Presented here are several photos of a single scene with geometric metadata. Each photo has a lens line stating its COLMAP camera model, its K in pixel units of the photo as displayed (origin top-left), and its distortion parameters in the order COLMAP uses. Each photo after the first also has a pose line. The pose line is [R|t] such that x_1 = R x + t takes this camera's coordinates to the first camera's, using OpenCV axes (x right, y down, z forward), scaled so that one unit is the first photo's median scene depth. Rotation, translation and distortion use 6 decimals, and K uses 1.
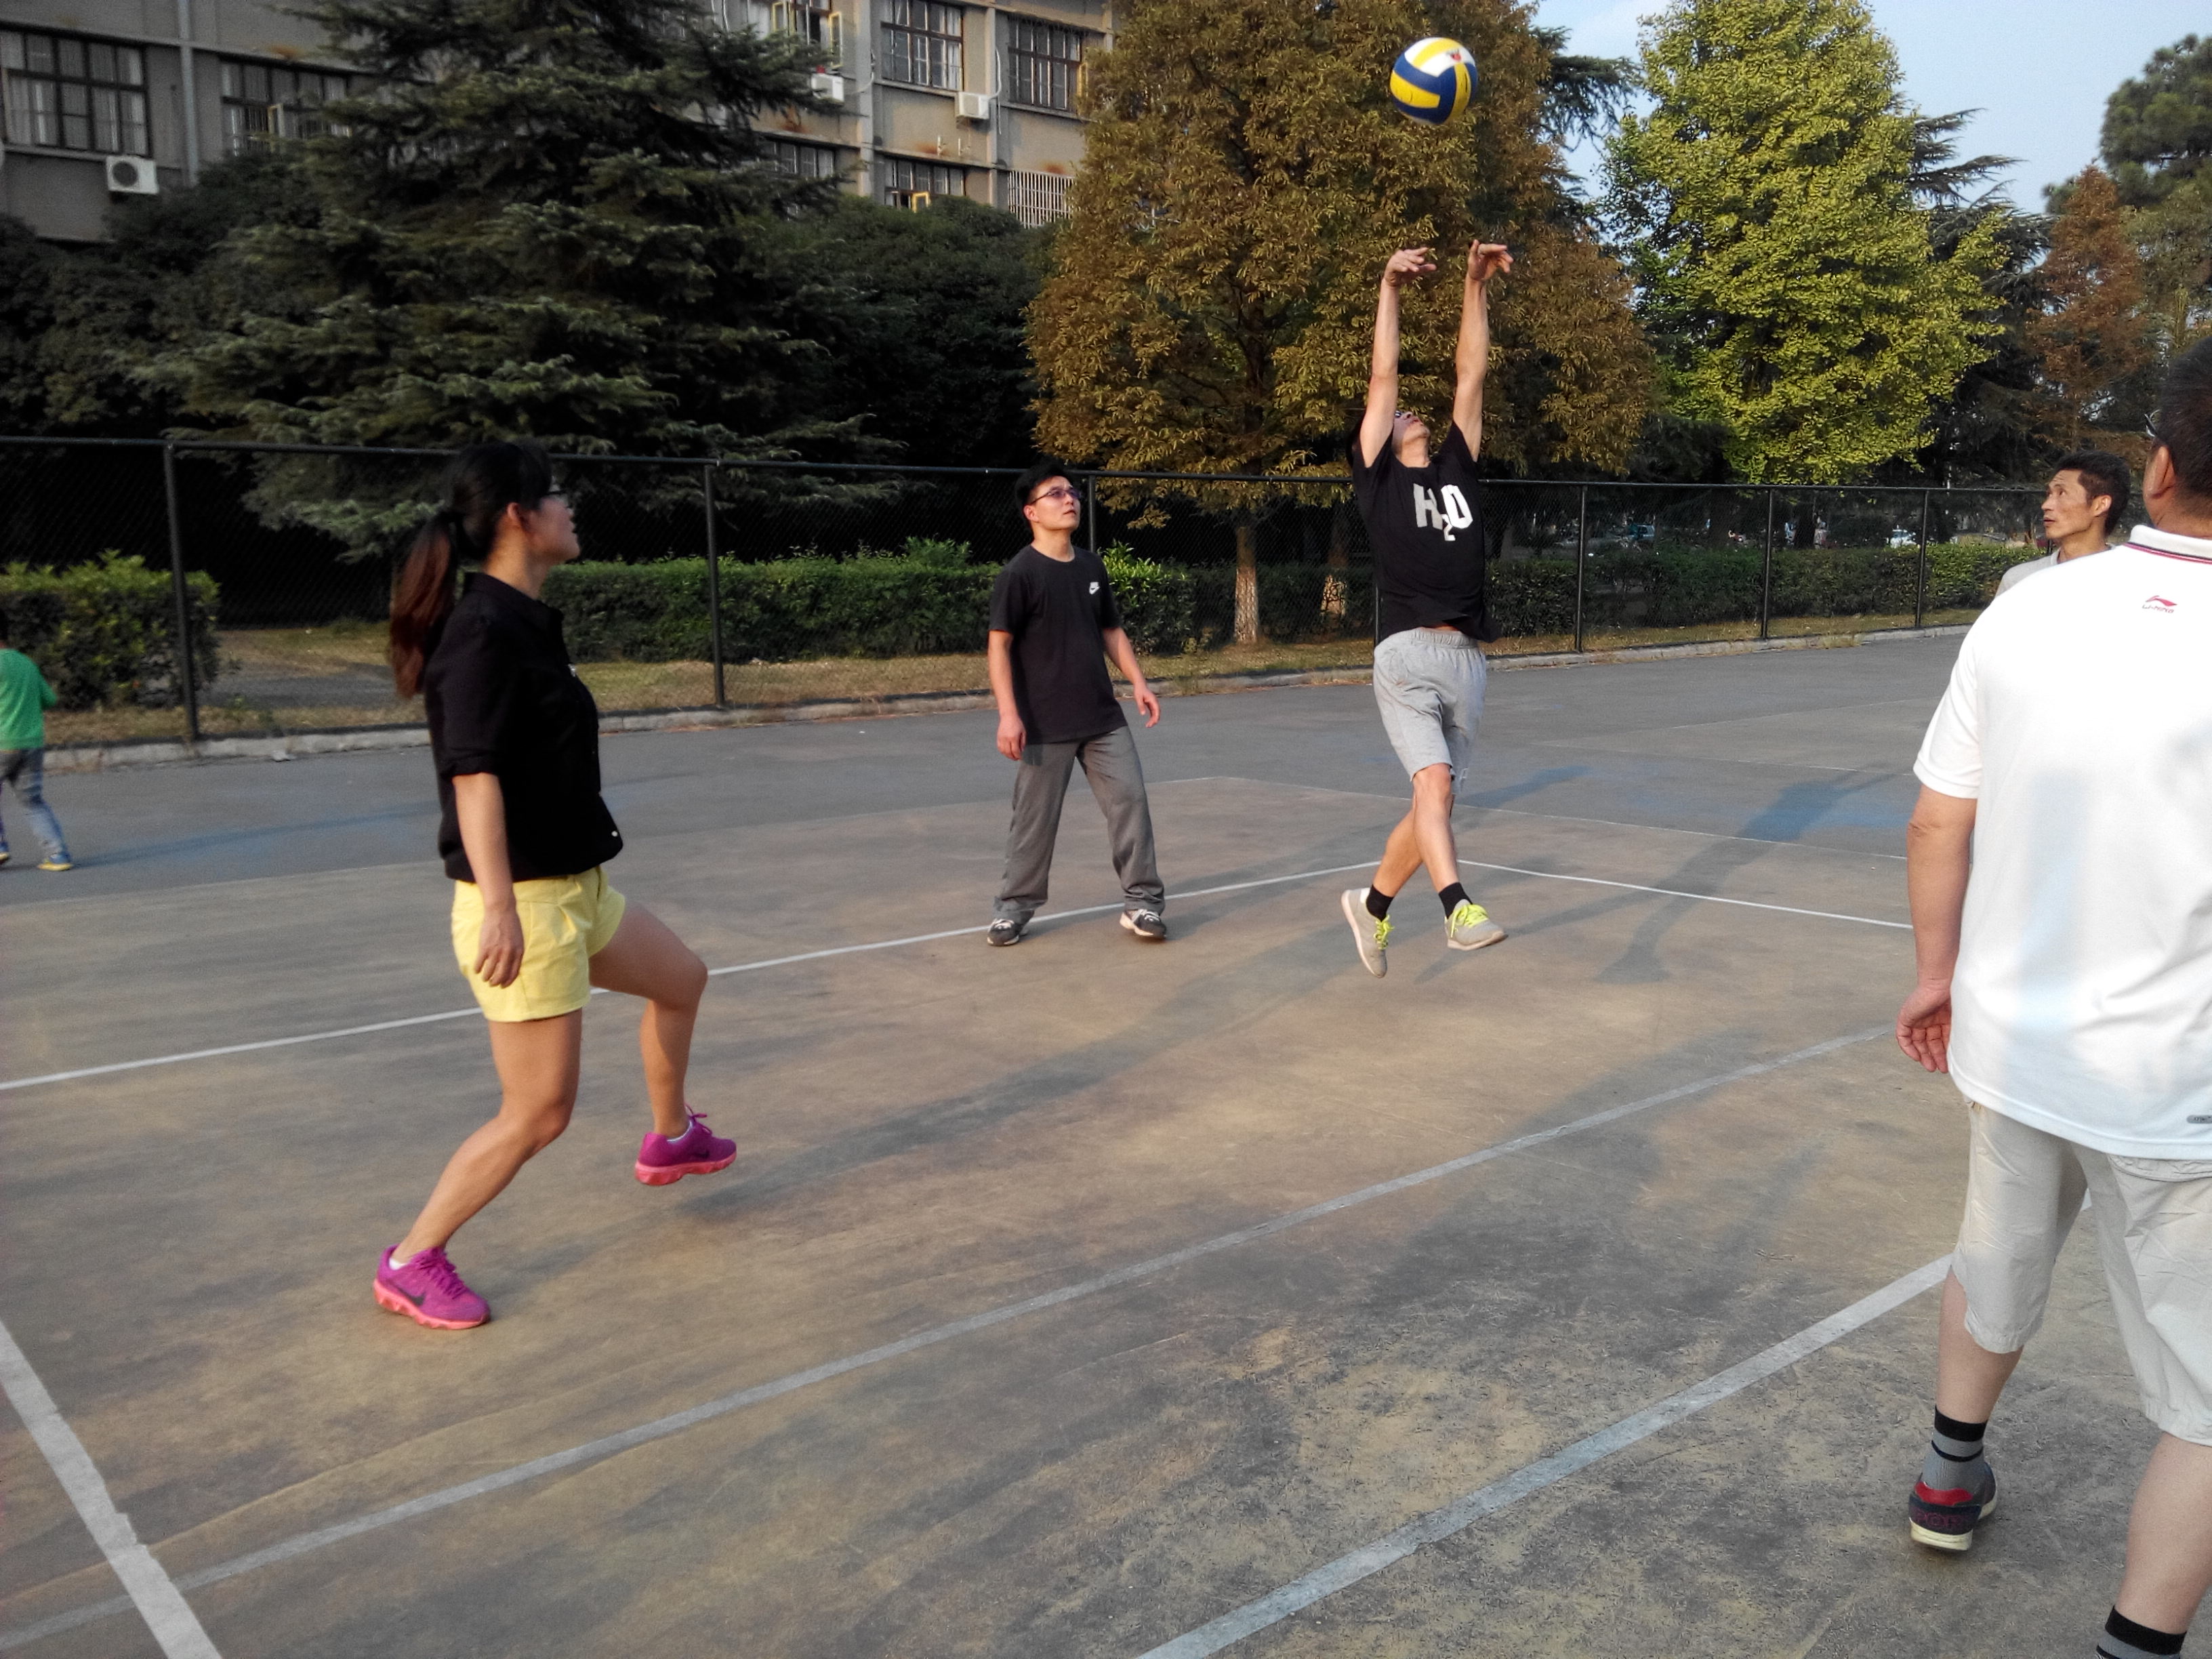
lens RADIAL K [[1938.3, 0, 1106.0], [0, 1938.3, 829.5], [0, 0, 1]] dist [0.091811, -0.148442]
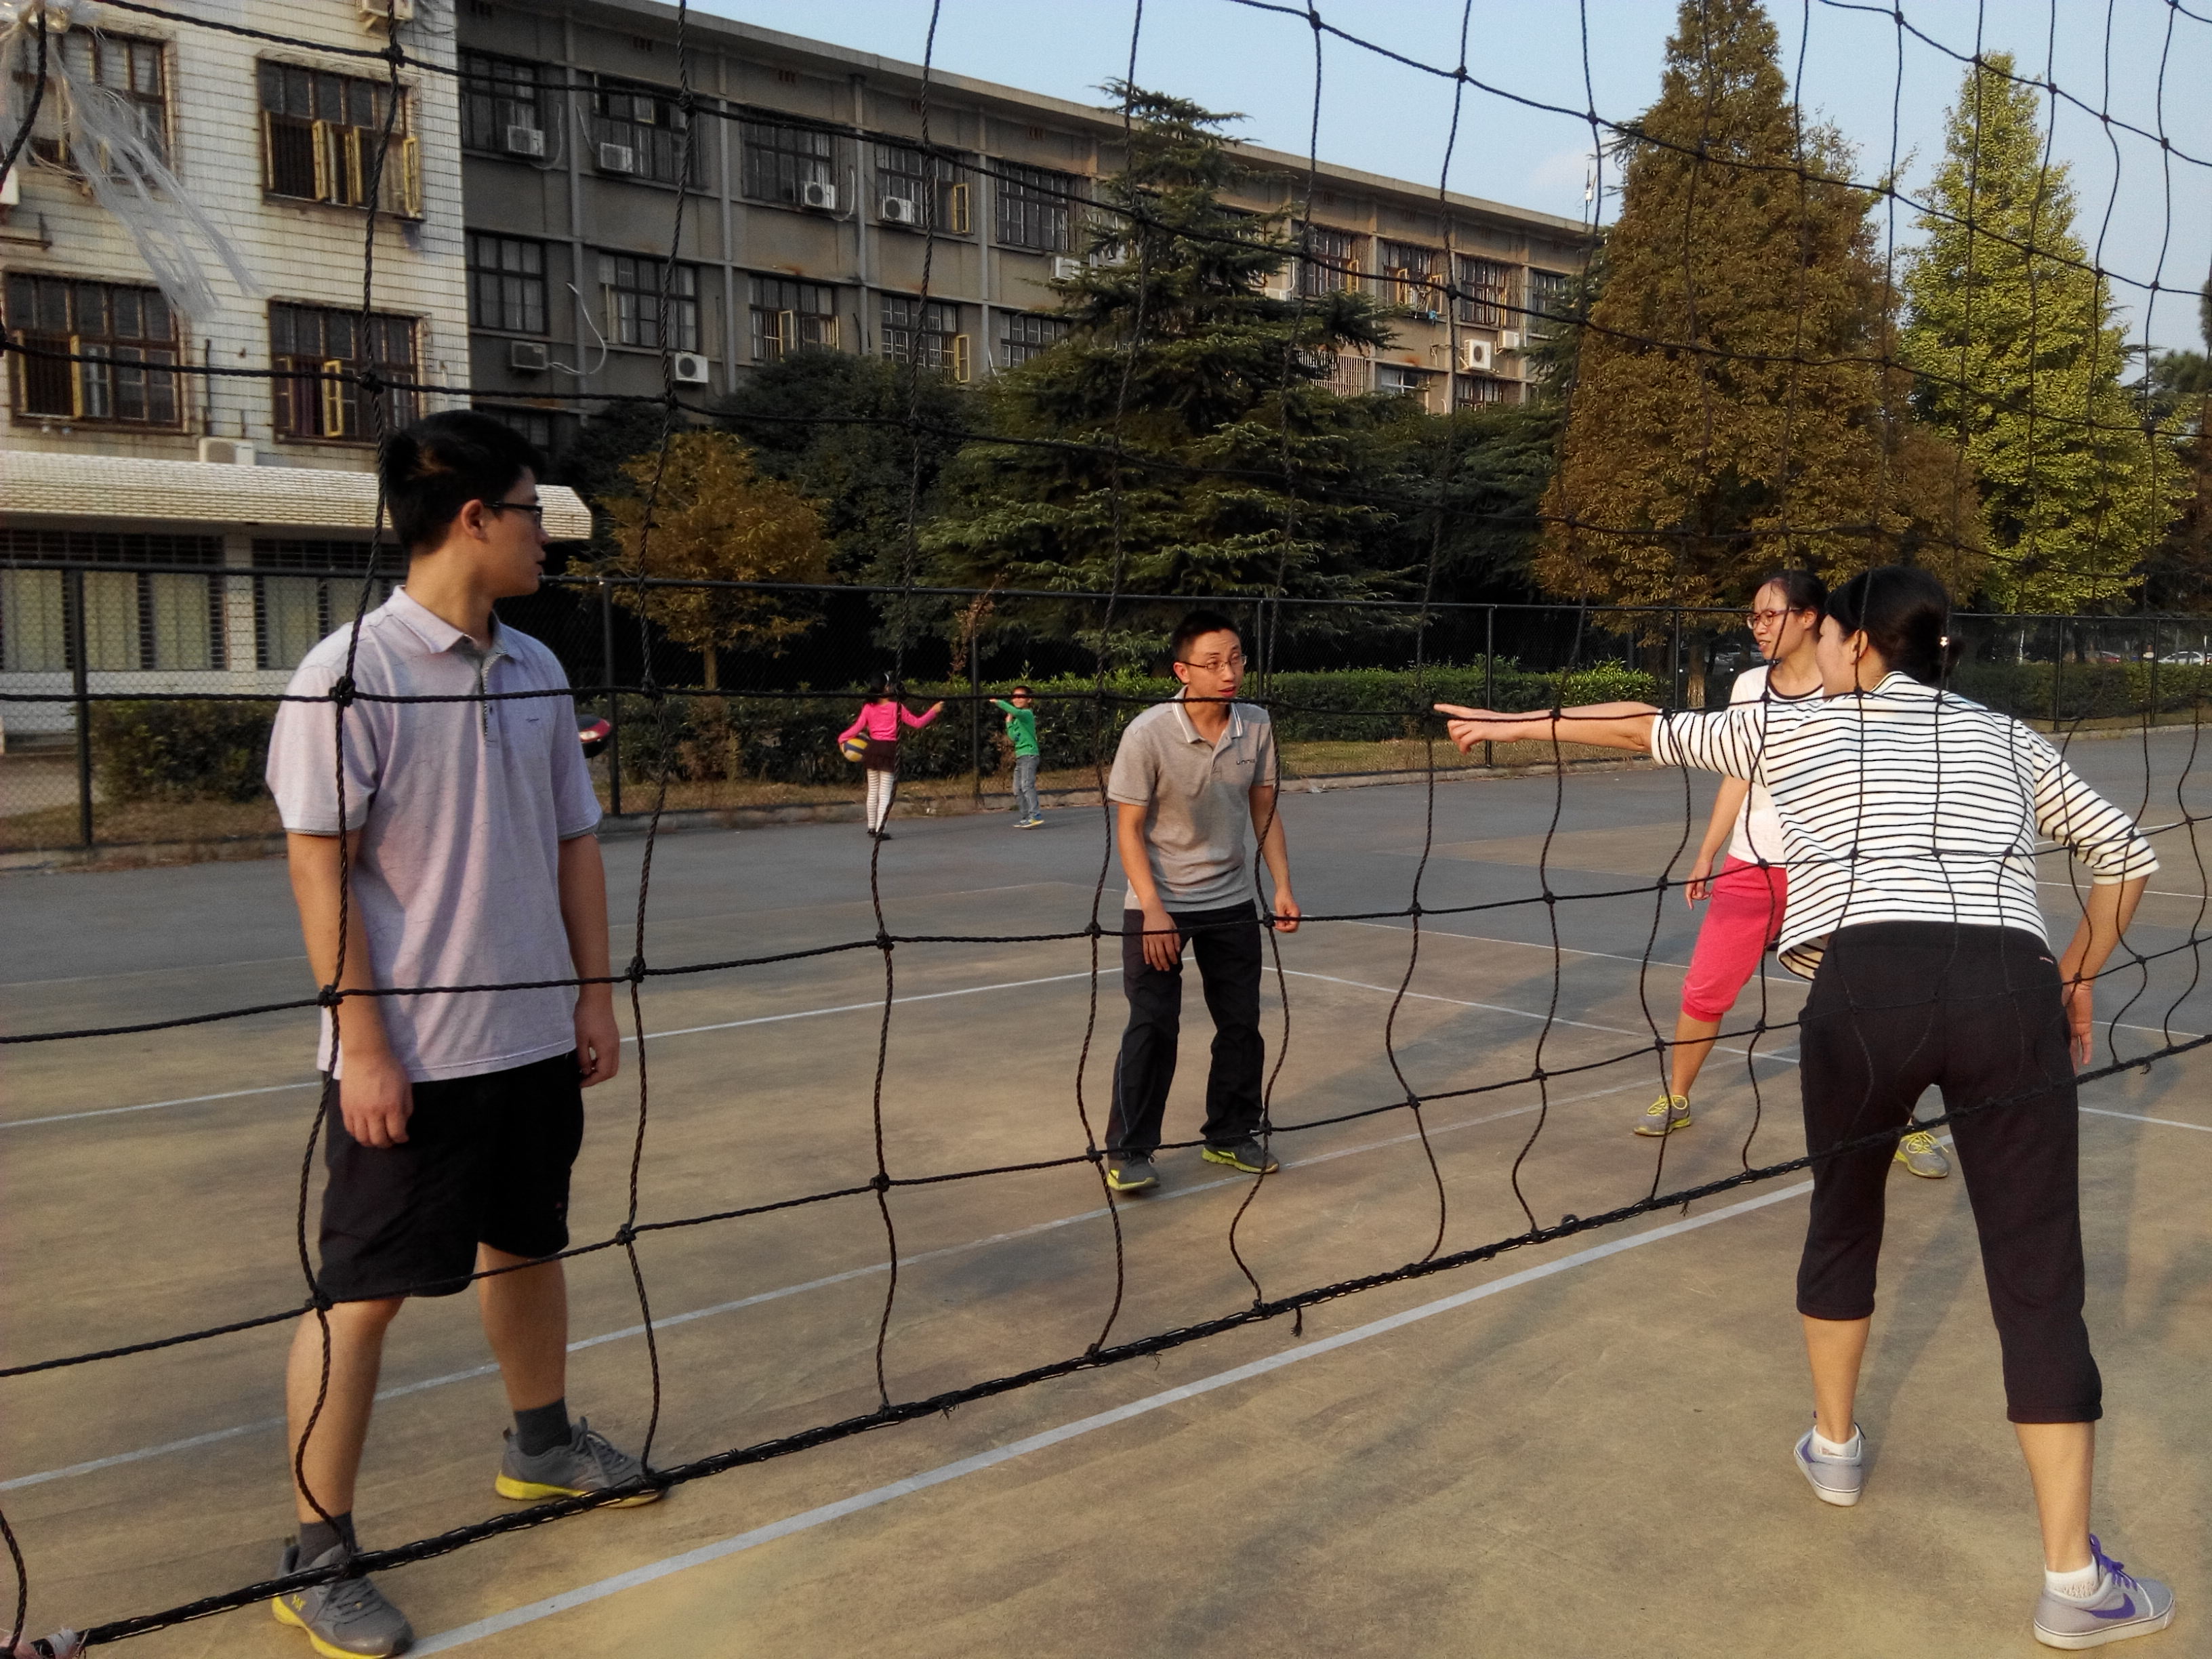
lens RADIAL K [[1891.2, 0, 1120.1], [0, 1891.2, 841.4], [0, 0, 1]] dist [0.128474, -0.235287]
pose [[0.999994, 0.003228, -0.000844, -0.248001], [-0.003267, 0.998712, -0.050626, 0.036533], [0.000680, 0.050628, 0.998717, -0.241901]]
